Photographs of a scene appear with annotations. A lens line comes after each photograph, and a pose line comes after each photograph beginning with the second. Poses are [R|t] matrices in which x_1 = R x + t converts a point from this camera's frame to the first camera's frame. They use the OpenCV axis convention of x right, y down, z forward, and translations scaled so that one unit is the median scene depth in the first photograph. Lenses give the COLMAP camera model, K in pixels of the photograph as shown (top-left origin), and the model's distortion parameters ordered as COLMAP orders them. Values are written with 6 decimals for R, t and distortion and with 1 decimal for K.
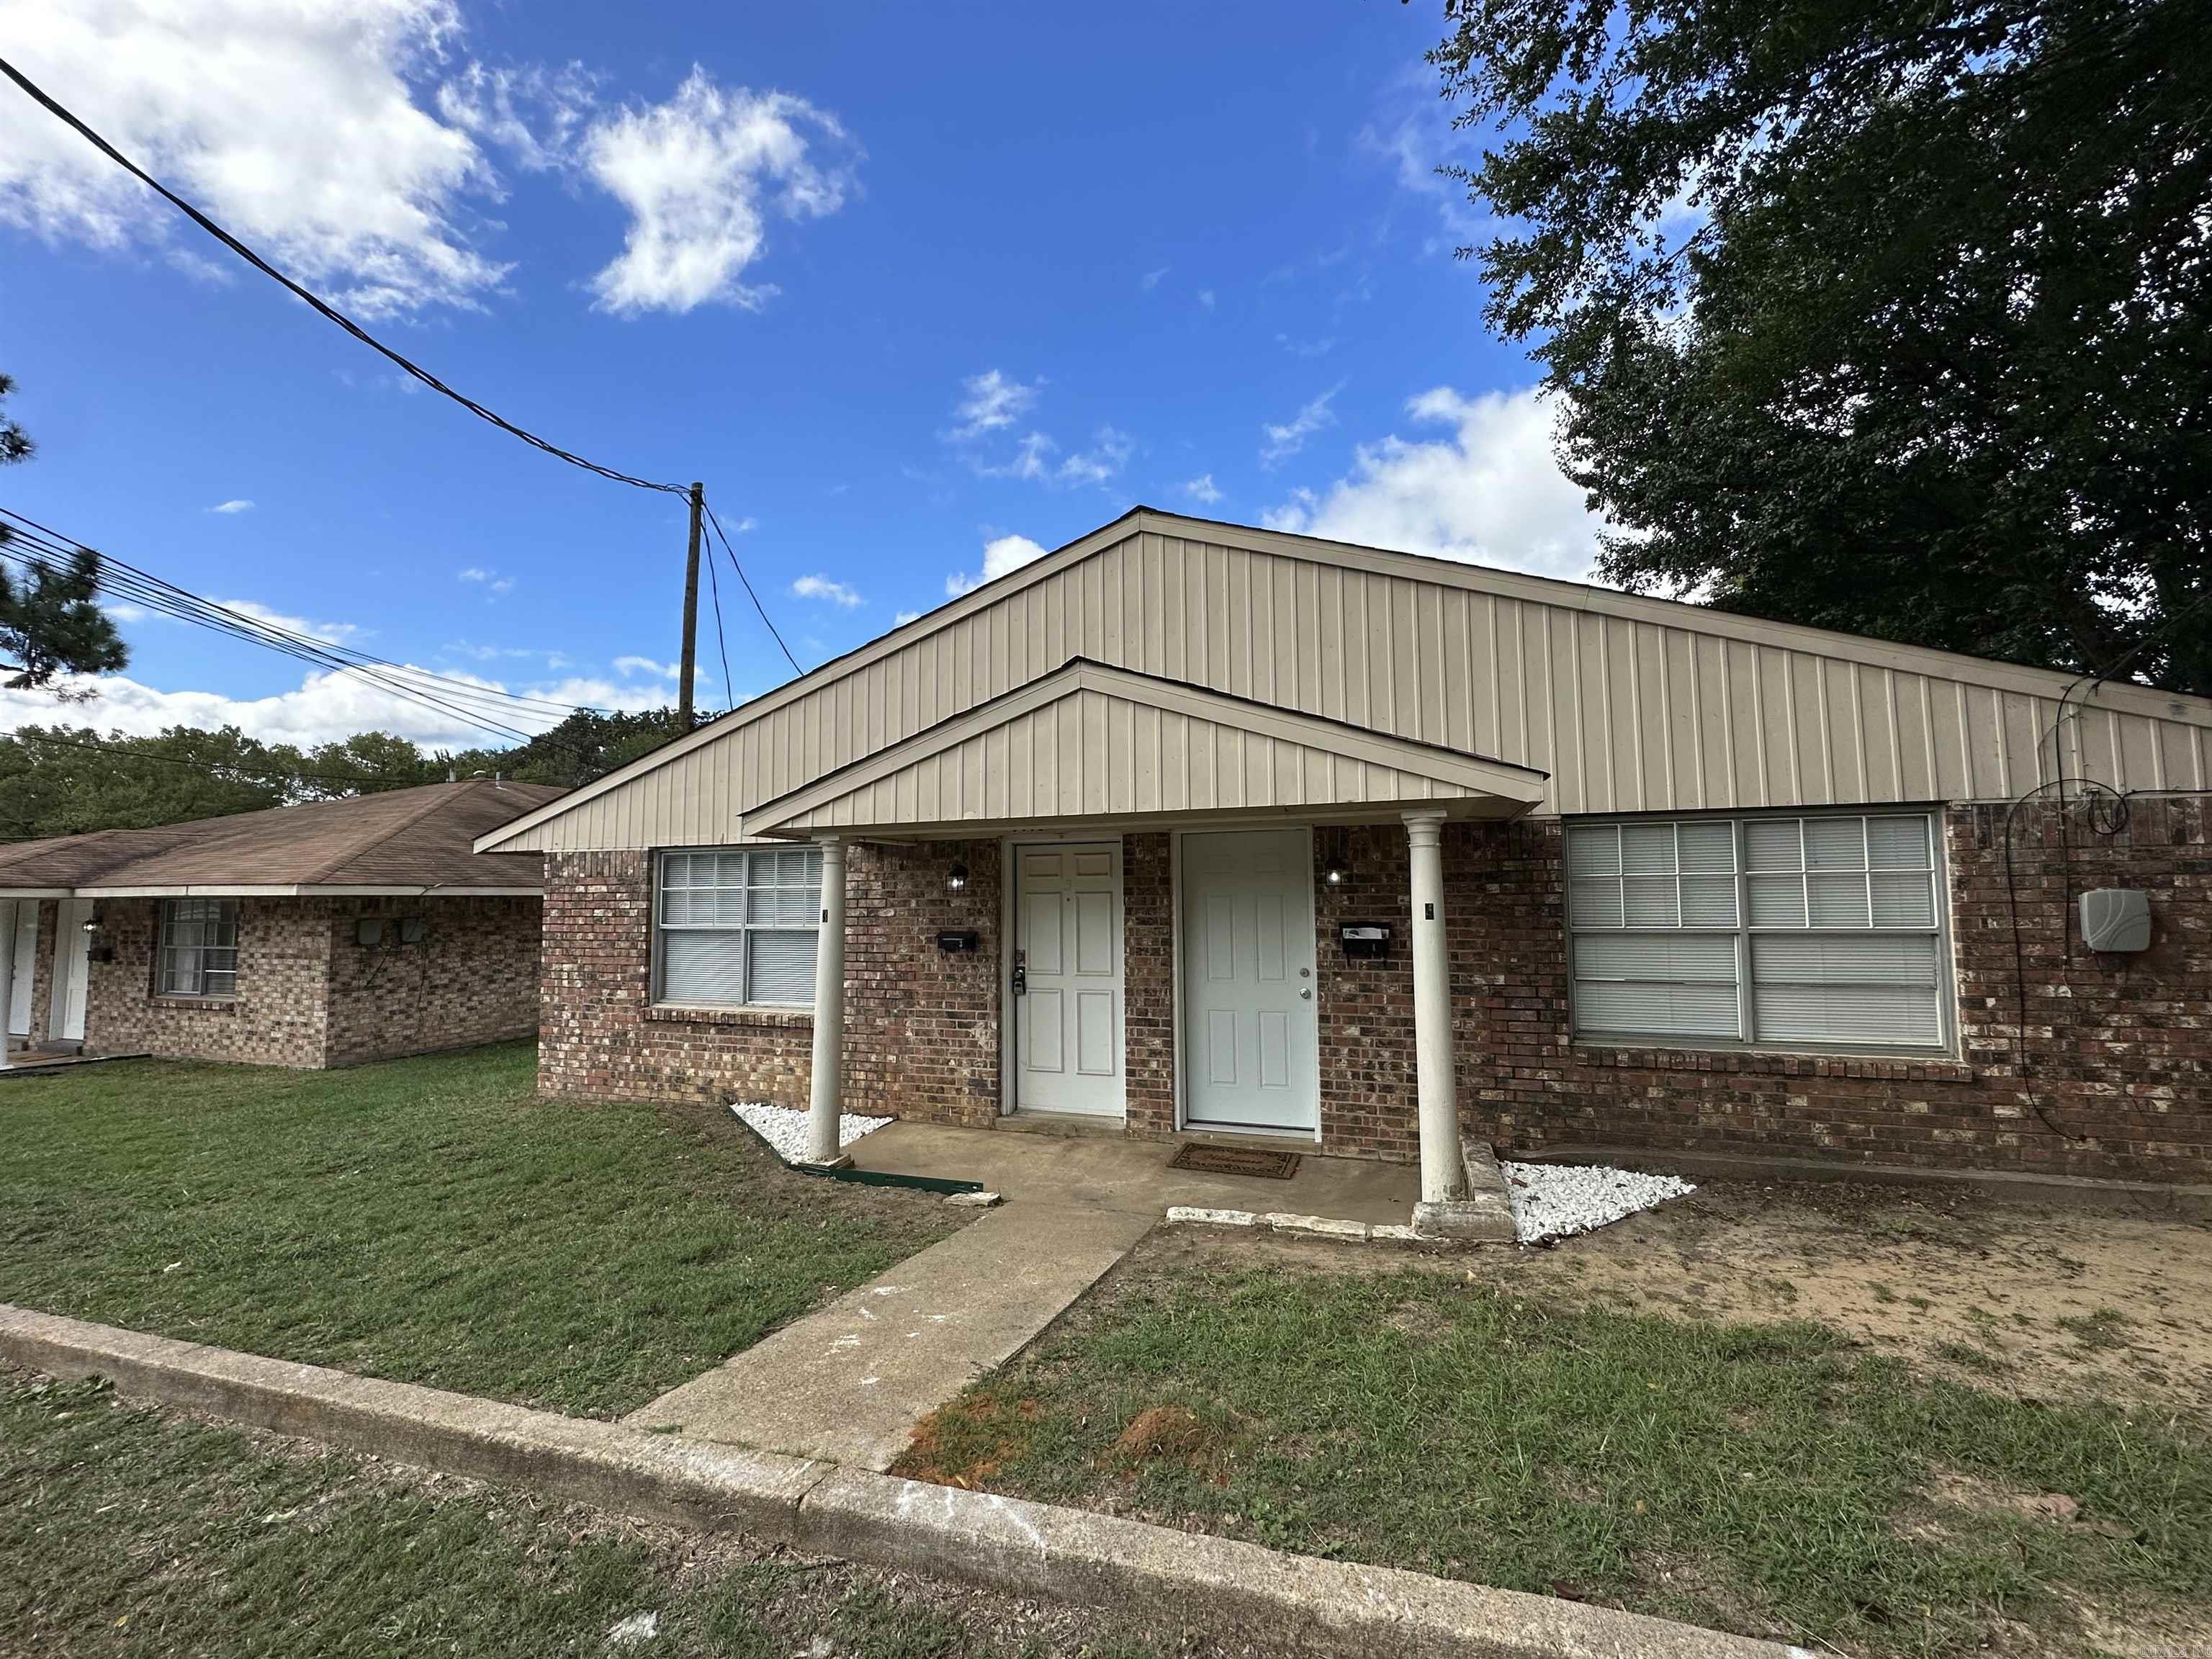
lens RADIAL K [[879.9, 0, 1098.2], [0, 879.9, 828.8], [0, 0, 1]] dist [-0.003923, 0.001050]
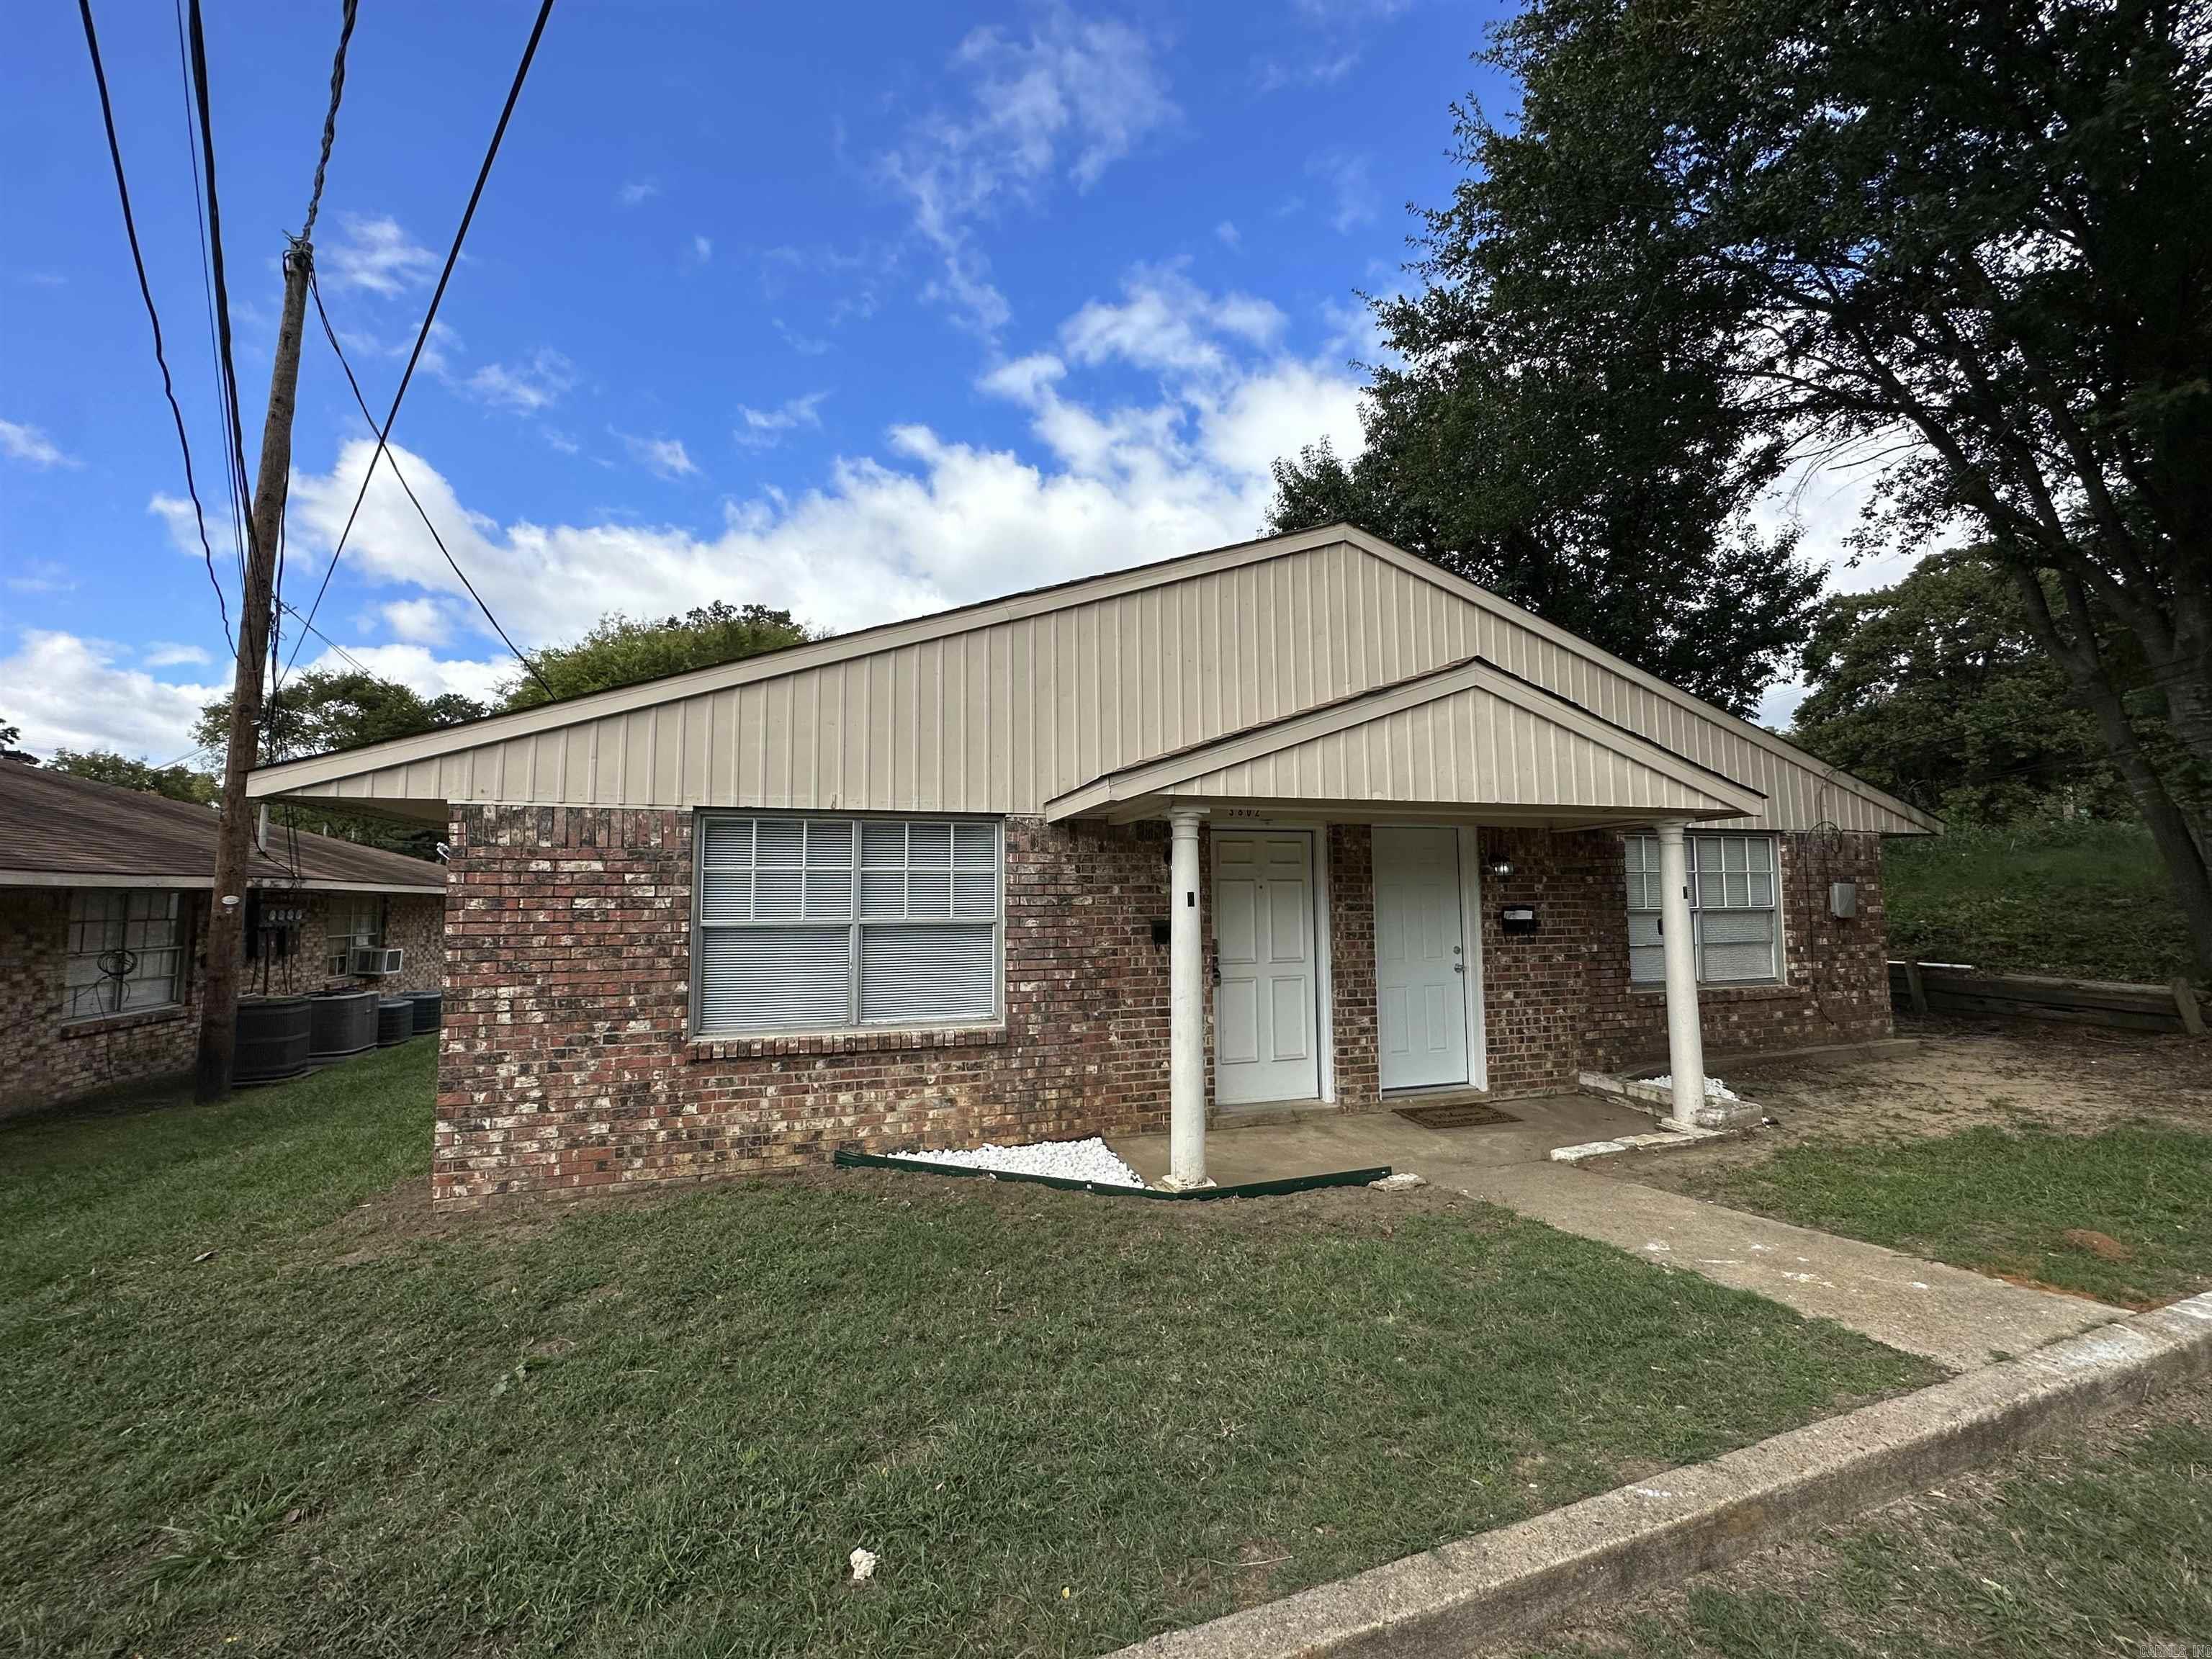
lens RADIAL K [[879.9, 0, 1100.8], [0, 879.9, 832.2], [0, 0, 1]] dist [-0.003923, 0.001050]
pose [[0.800761, 0.050126, 0.596883, -0.761131], [-0.044370, 0.998718, -0.024347, 0.049546], [-0.597339, -0.006988, 0.801959, 0.305157]]
